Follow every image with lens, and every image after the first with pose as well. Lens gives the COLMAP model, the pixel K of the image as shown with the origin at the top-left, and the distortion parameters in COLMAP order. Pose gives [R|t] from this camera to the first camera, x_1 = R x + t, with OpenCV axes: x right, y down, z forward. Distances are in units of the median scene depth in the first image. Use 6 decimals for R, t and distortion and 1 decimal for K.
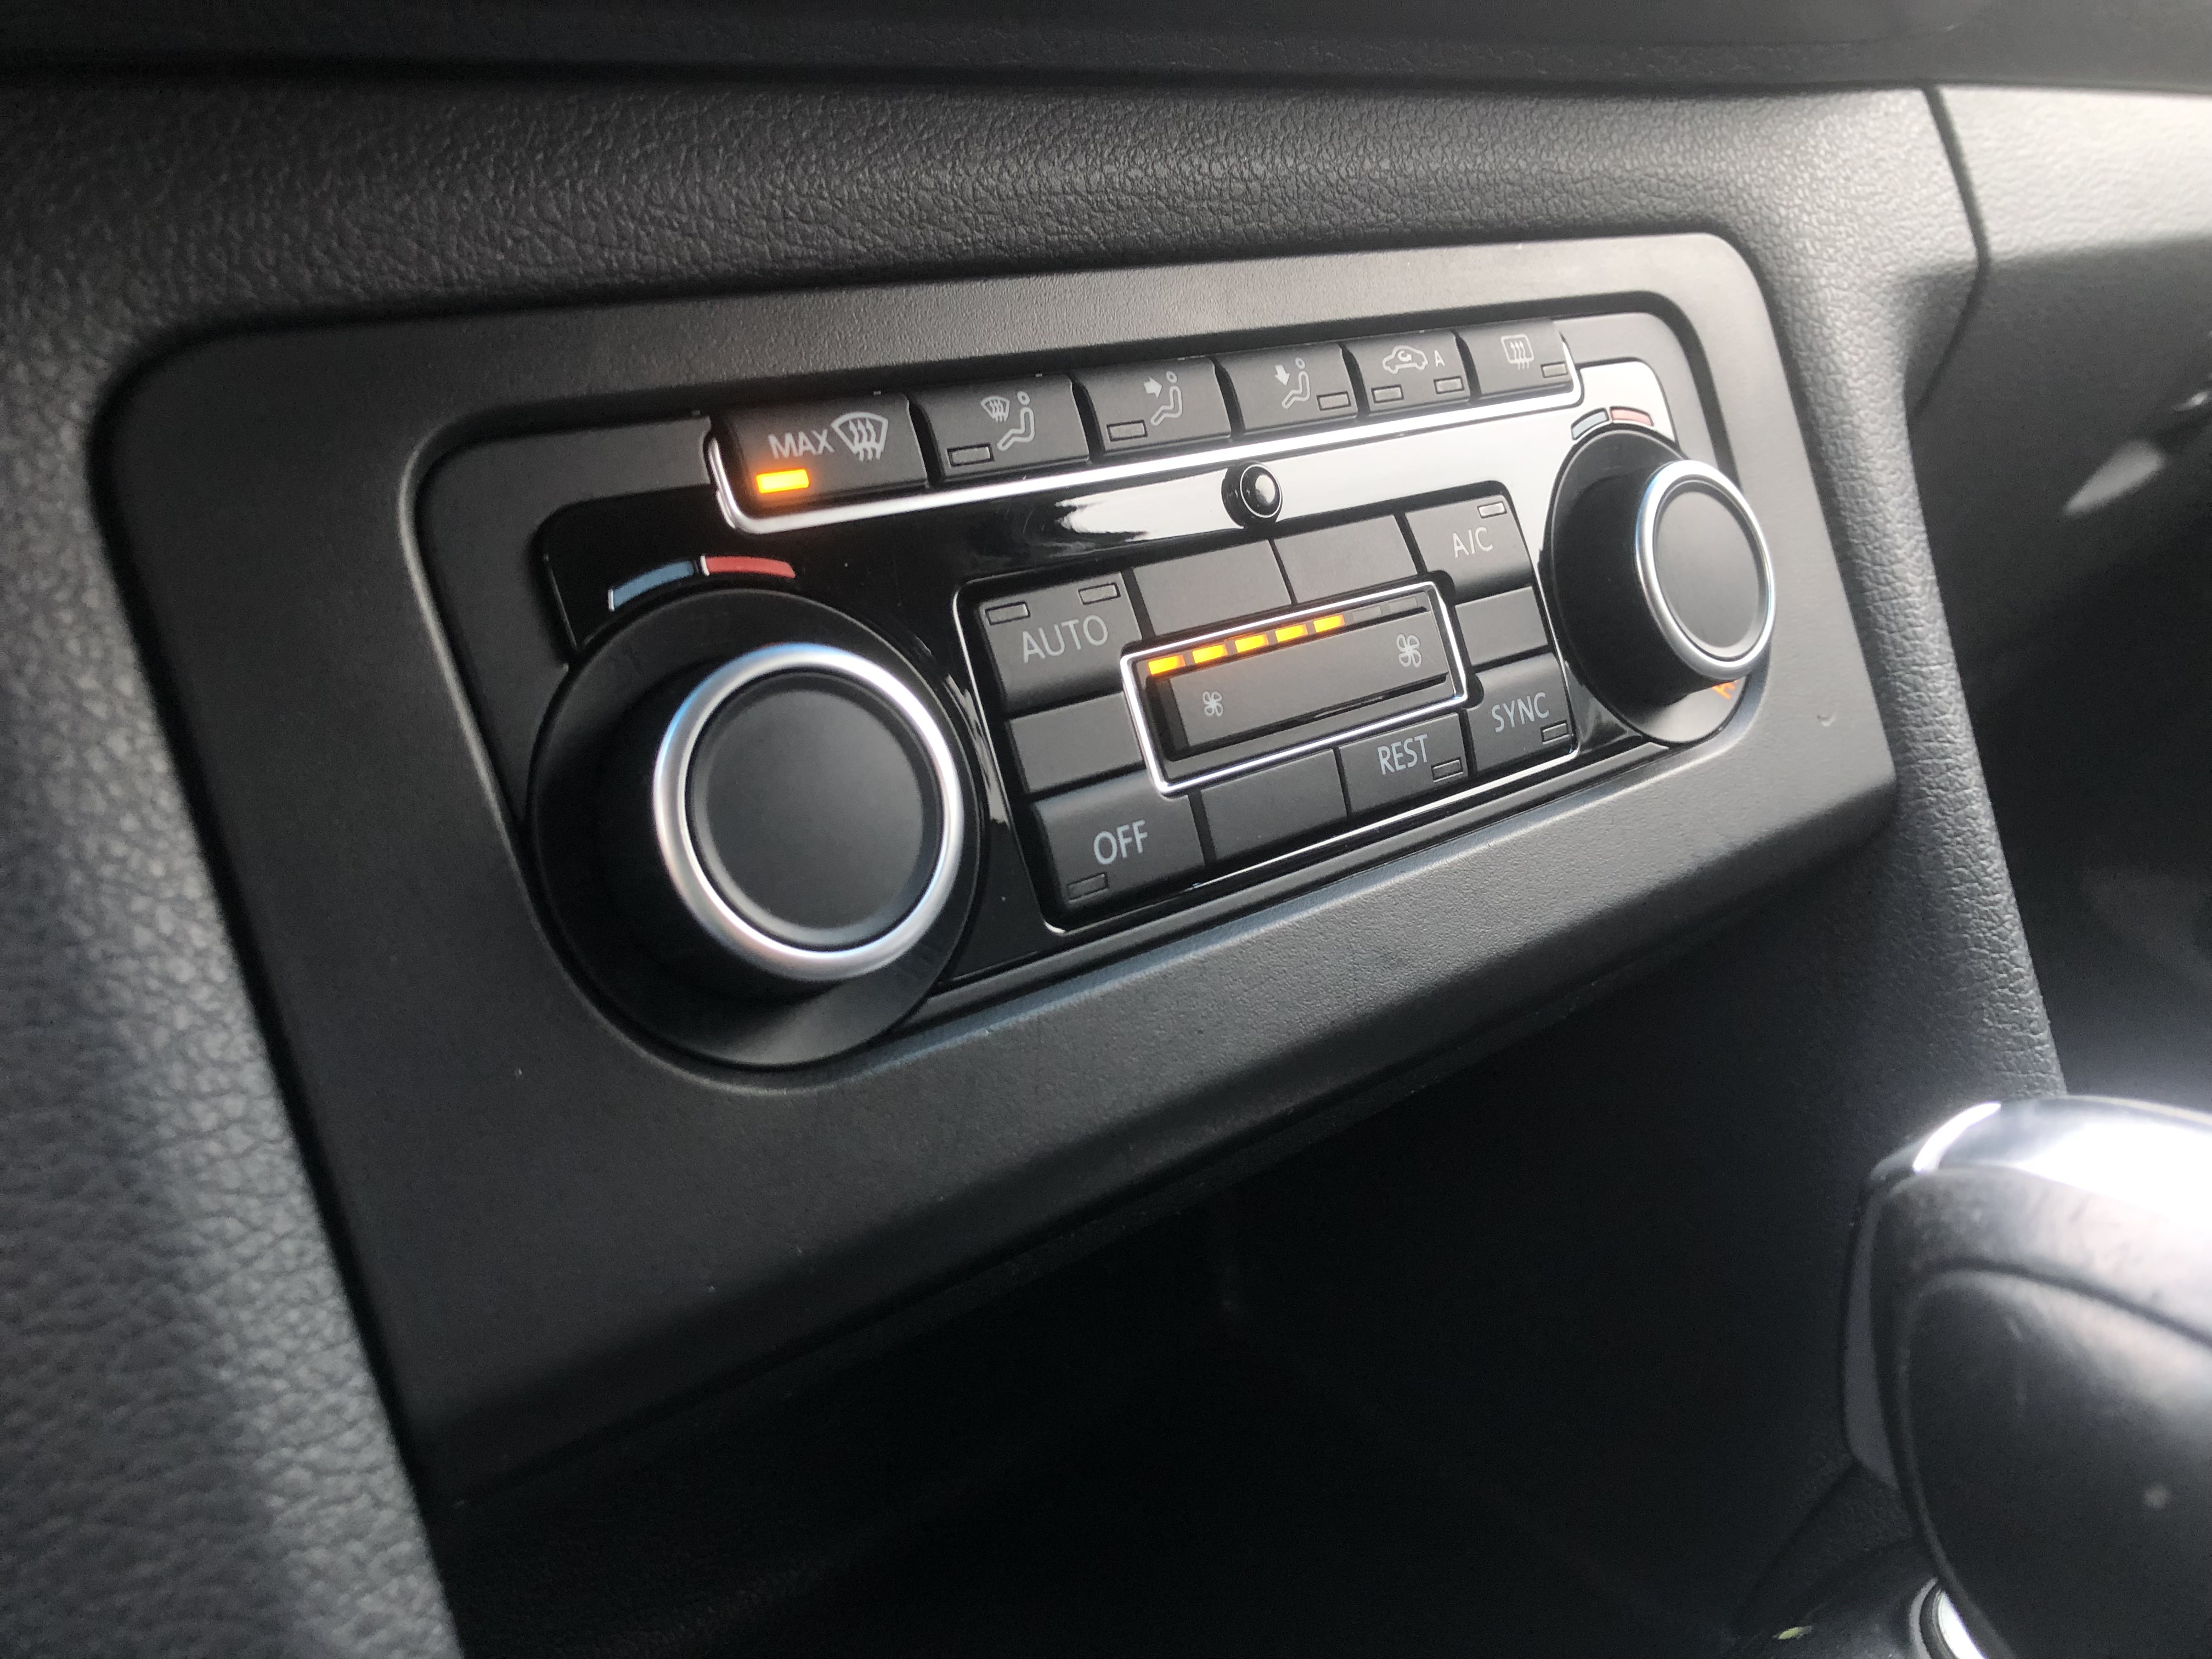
lens RADIAL K [[1909.7, 0, 1108.3], [0, 1909.7, 756.9], [0, 0, 1]] dist [0.032267, 0.019800]
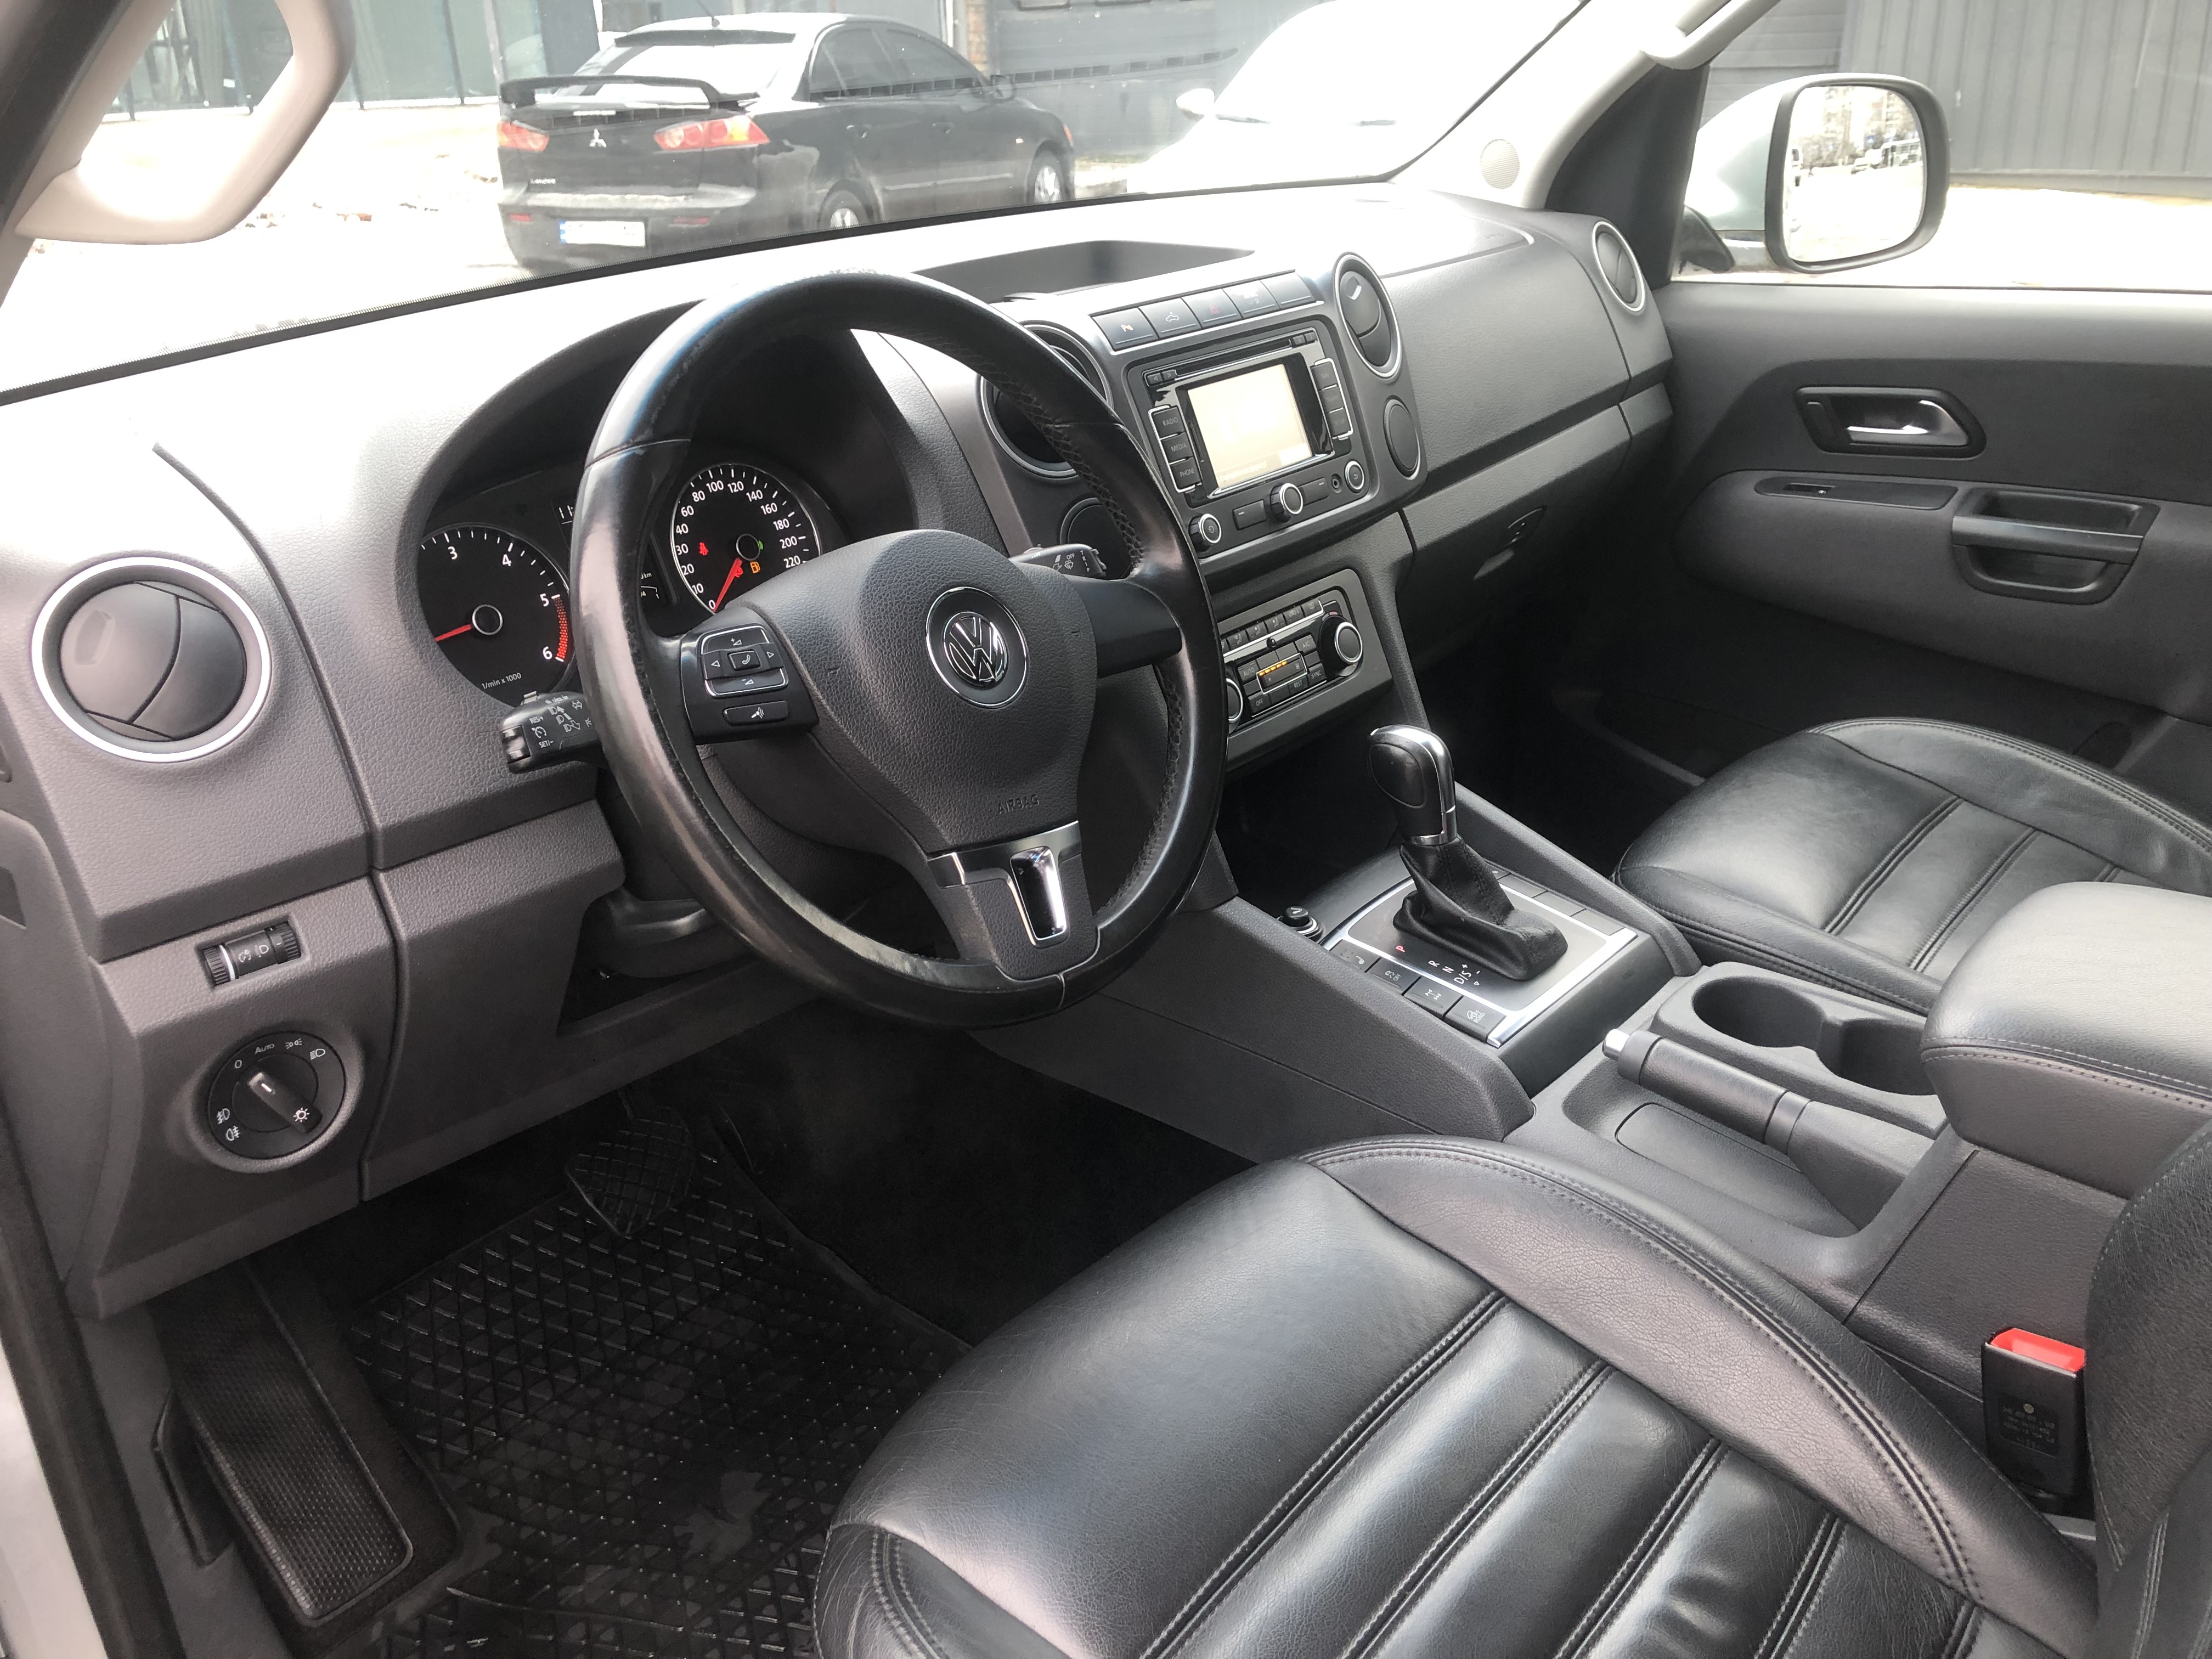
lens RADIAL K [[1909.7, 0, 1108.3], [0, 1909.7, 756.9], [0, 0, 1]] dist [0.032267, 0.019800]
pose [[0.990011, -0.076955, 0.118140, -1.017522], [0.068935, 0.995125, 0.070533, -0.208361], [-0.122992, -0.061684, 0.990489, -4.264905]]
